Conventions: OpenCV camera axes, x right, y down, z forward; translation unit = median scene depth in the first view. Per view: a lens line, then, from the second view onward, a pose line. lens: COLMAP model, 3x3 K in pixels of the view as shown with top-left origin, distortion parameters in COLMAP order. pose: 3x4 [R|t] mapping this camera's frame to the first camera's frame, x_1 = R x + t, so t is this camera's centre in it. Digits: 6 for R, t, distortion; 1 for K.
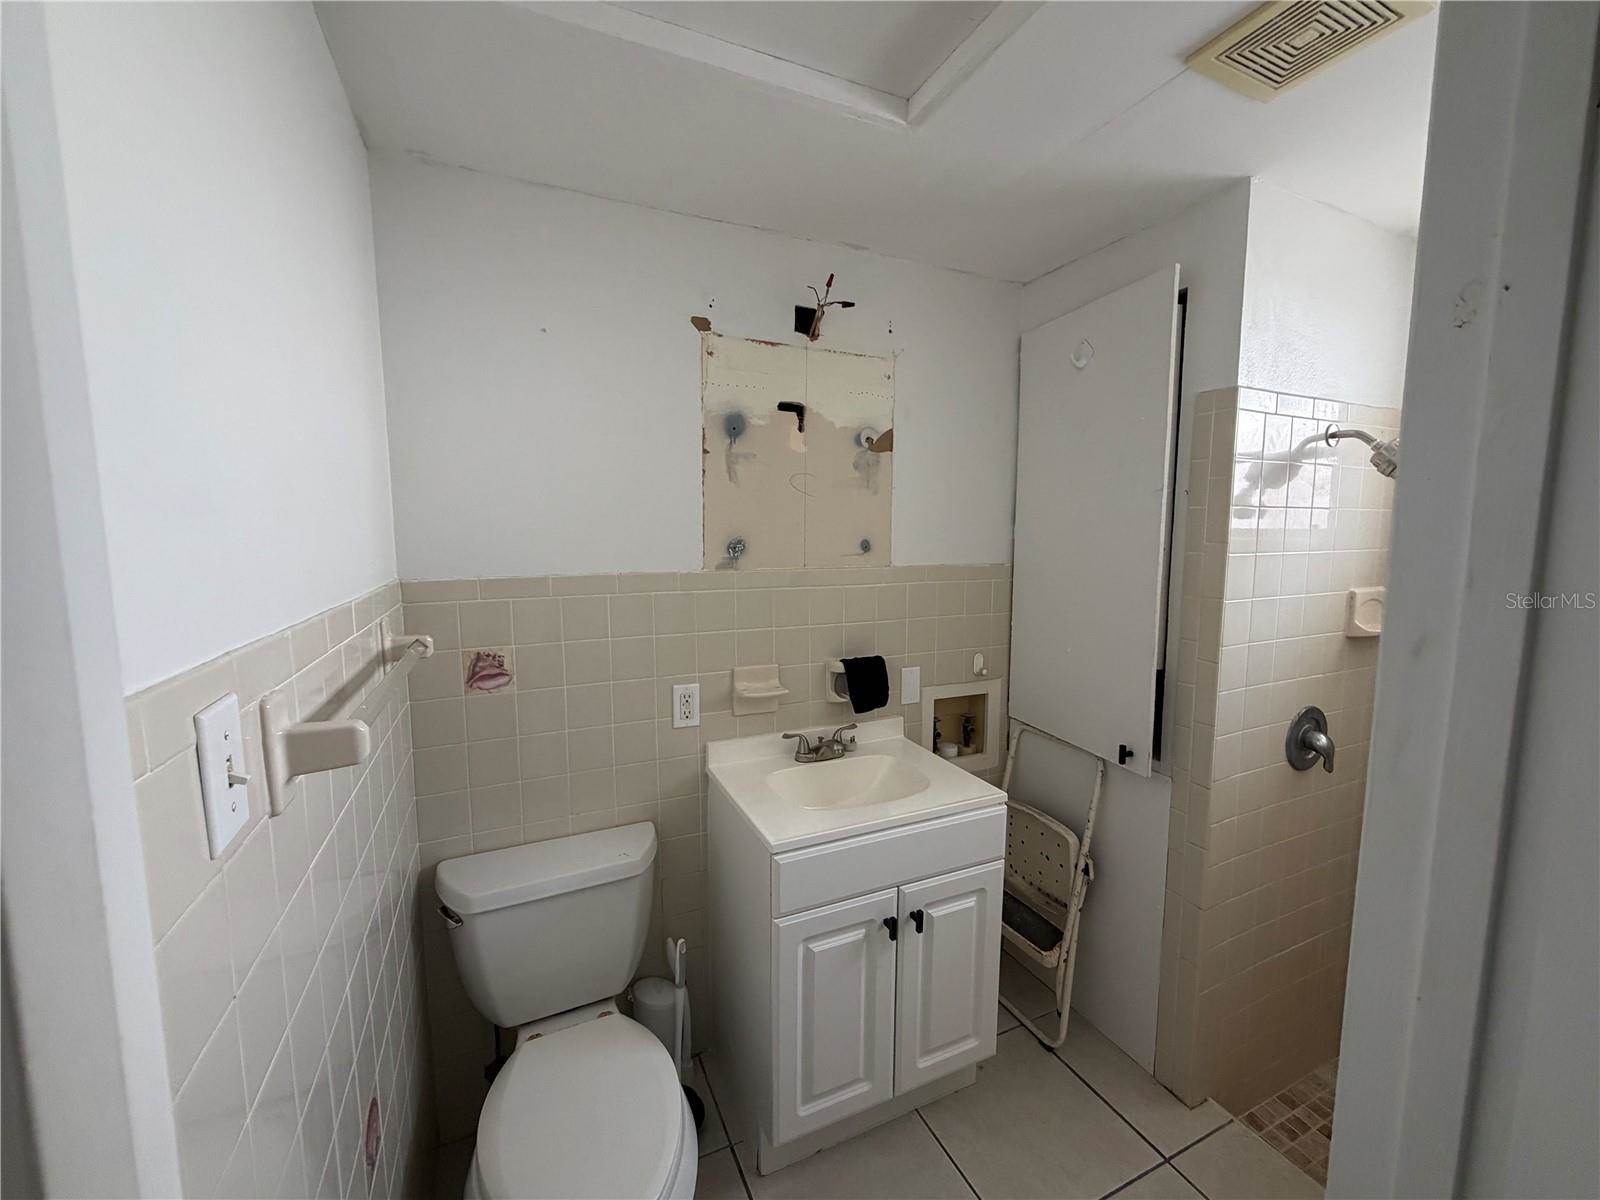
lens RADIAL K [[639.7, 0, 797.5], [0, 639.7, 599.3], [0, 0, 1]] dist [-0.000270, -0.000019]
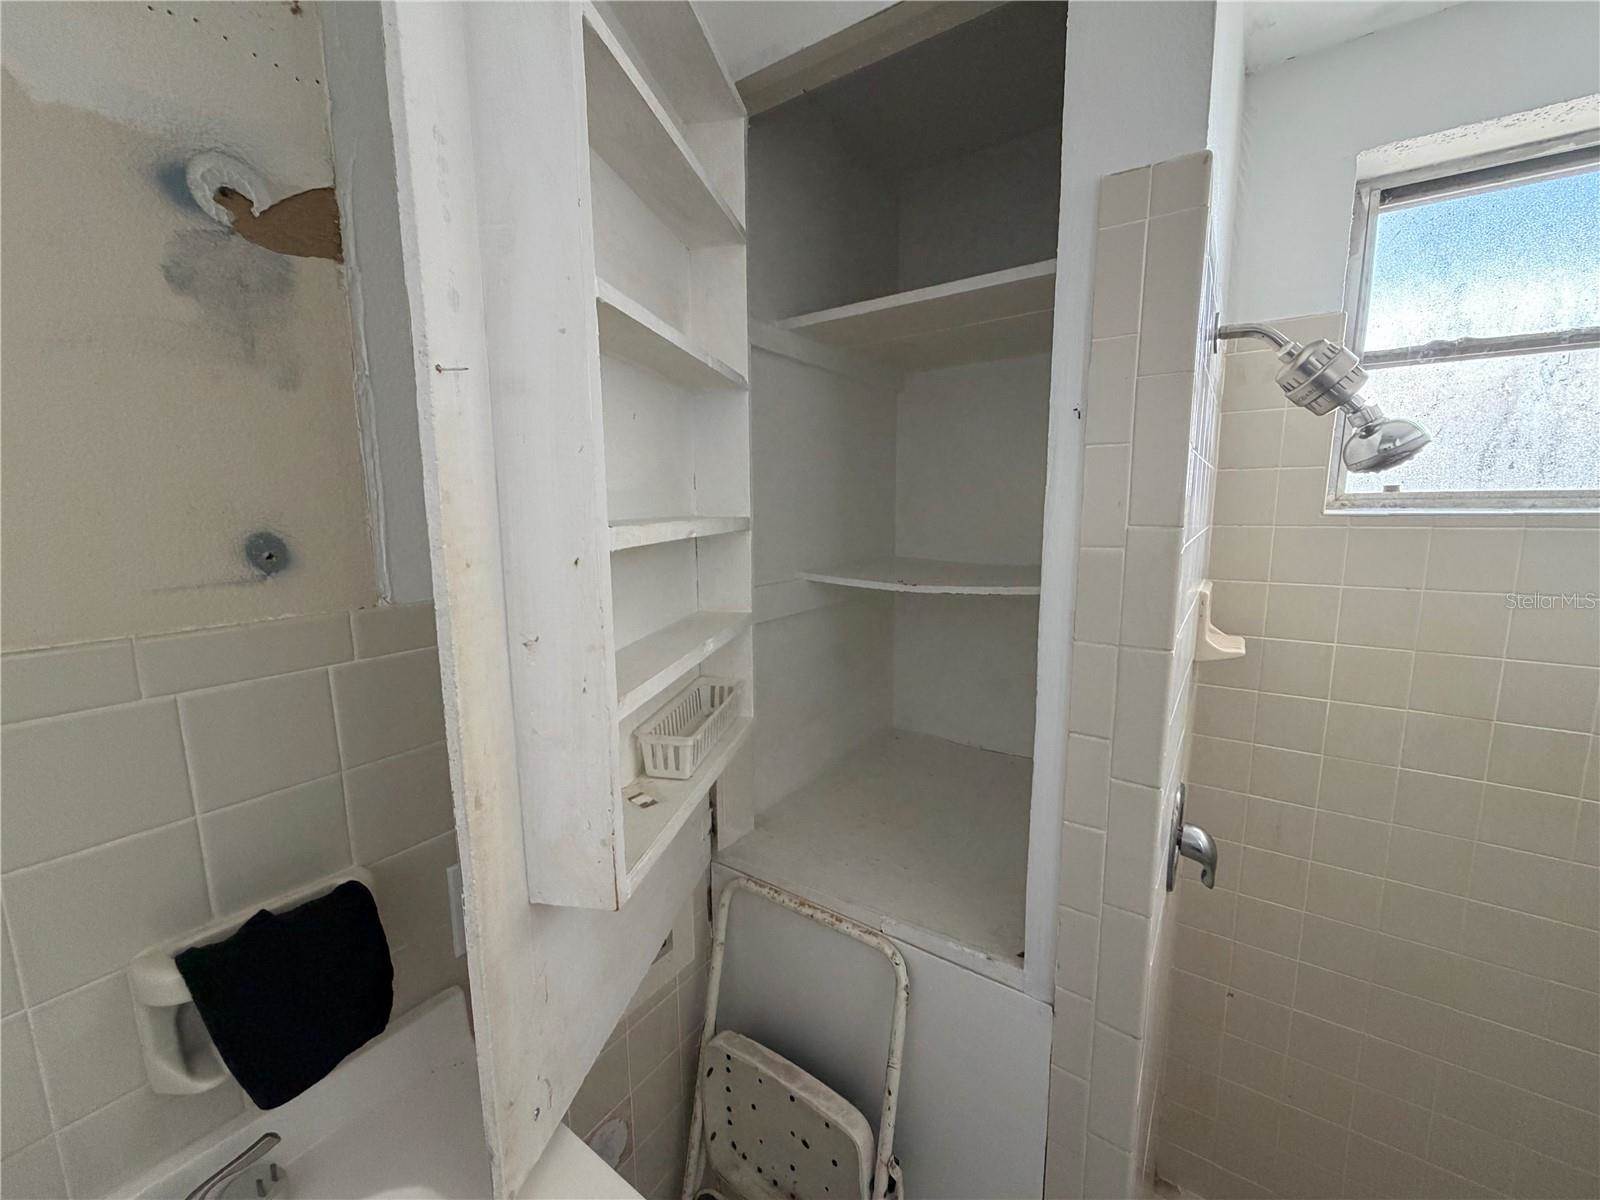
lens RADIAL K [[639.7, 0, 797.5], [0, 639.7, 599.3], [0, 0, 1]] dist [-0.000270, -0.000019]
pose [[0.863257, -0.081757, 0.498099, 0.177105], [0.058342, 0.996343, 0.062425, -0.066628], [-0.501381, -0.024828, 0.864870, 0.609122]]
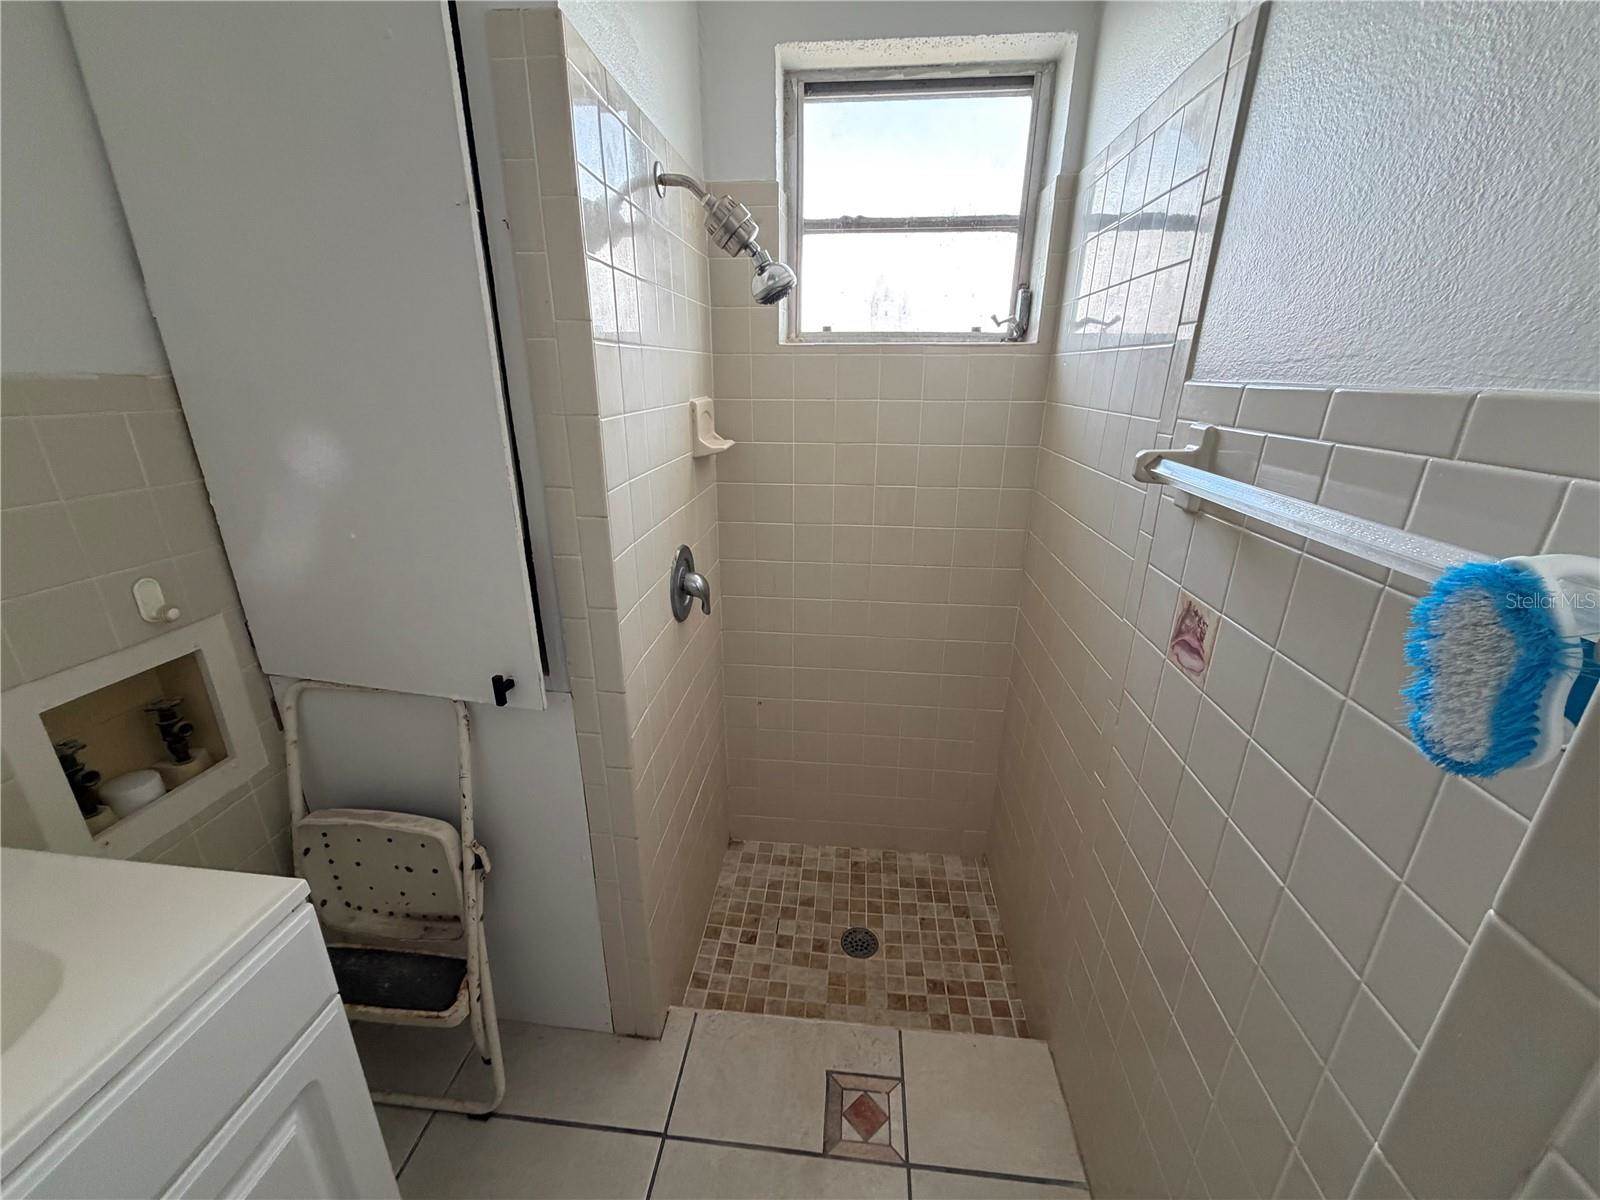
lens RADIAL K [[639.7, 0, 797.5], [0, 639.7, 599.3], [0, 0, 1]] dist [-0.000270, -0.000019]
pose [[0.504924, -0.285876, 0.814449, 0.159706], [0.080861, 0.955079, 0.285107, 0.006391], [-0.859368, -0.078100, 0.505358, 0.405368]]
